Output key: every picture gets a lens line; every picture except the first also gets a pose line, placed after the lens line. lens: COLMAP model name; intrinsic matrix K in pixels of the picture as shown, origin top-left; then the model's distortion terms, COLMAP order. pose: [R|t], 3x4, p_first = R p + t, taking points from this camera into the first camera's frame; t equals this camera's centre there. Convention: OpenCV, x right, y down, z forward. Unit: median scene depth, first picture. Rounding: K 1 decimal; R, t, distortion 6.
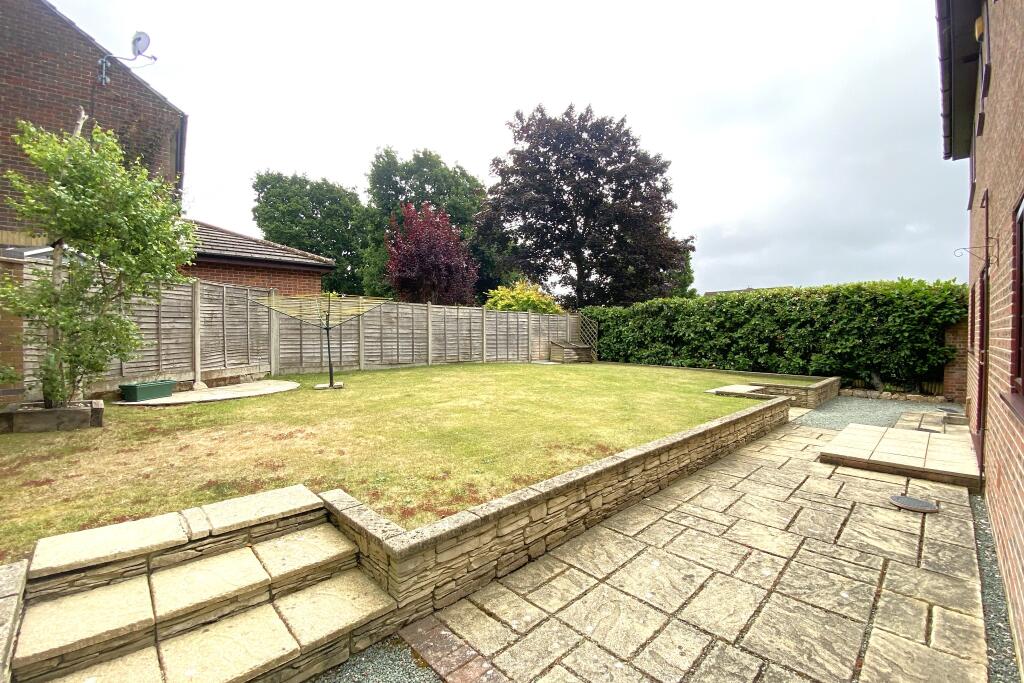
lens RADIAL K [[416.7, 0, 518.9], [0, 416.7, 339.1], [0, 0, 1]] dist [0.001896, -0.012777]
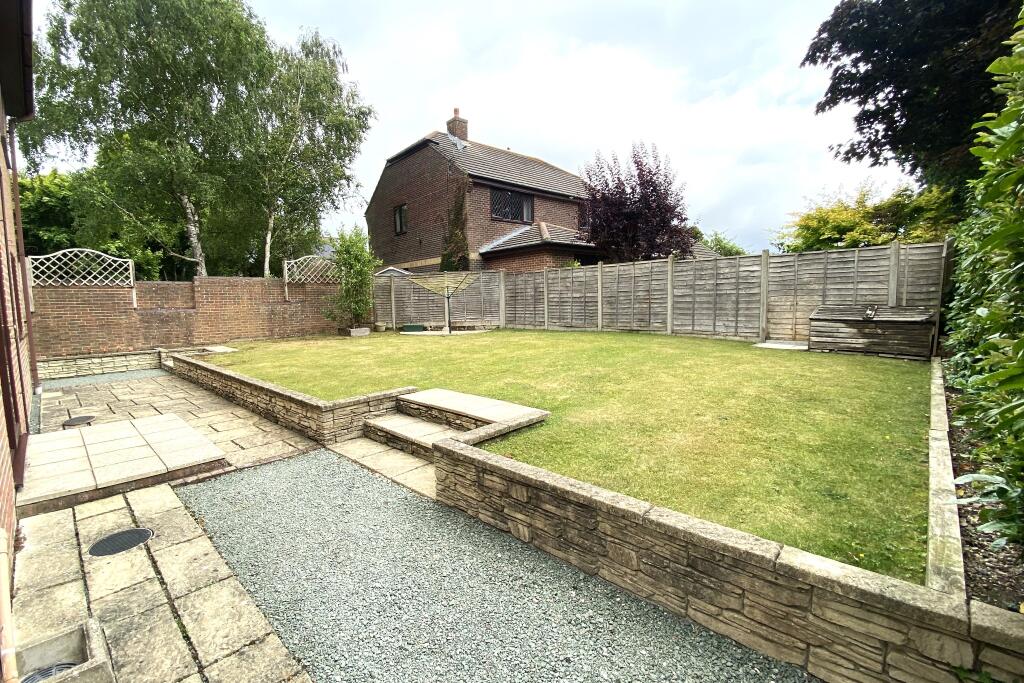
lens RADIAL K [[416.7, 0, 518.9], [0, 416.7, 339.1], [0, 0, 1]] dist [0.001896, -0.012777]
pose [[0.108405, 0.074998, -0.991274, 0.679279], [-0.006064, 0.997181, 0.074782, 0.012404], [0.994088, -0.002096, 0.108554, 0.725212]]
